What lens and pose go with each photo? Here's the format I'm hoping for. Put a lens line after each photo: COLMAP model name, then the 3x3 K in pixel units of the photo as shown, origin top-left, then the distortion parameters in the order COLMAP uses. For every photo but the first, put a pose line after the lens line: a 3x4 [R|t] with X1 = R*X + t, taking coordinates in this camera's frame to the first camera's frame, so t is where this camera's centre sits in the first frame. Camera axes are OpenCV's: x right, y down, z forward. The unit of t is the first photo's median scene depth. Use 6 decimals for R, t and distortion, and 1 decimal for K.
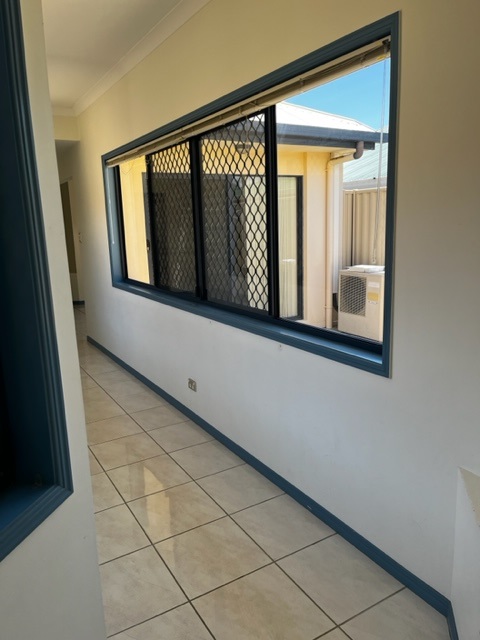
lens RADIAL K [[481.1, 0, 240.0], [0, 481.1, 320.0], [0, 0, 1]] dist [0.009770, -0.000319]
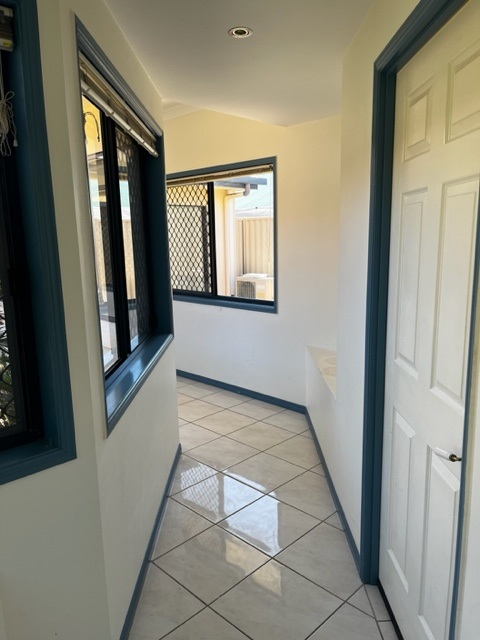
lens RADIAL K [[487.7, 0, 241.0], [0, 487.7, 323.8], [0, 0, 1]] dist [0.074767, -0.098026]
pose [[0.969827, -0.024909, 0.242519, -0.124072], [0.032282, 0.999128, -0.026477, 0.069630], [-0.241648, 0.033507, 0.969785, -0.356191]]
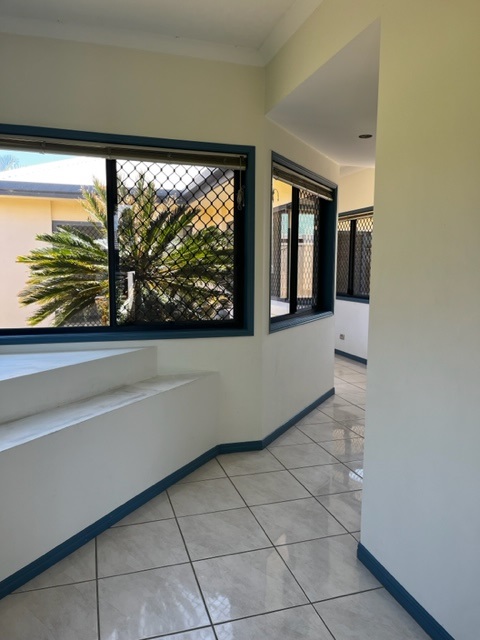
lens RADIAL K [[487.7, 0, 241.0], [0, 487.7, 323.8], [0, 0, 1]] dist [0.074767, -0.098026]
pose [[0.971791, 0.074601, -0.223732, -0.031219], [-0.092433, 0.993234, -0.070304, 0.157246], [0.216974, 0.089001, 0.972112, -0.661704]]
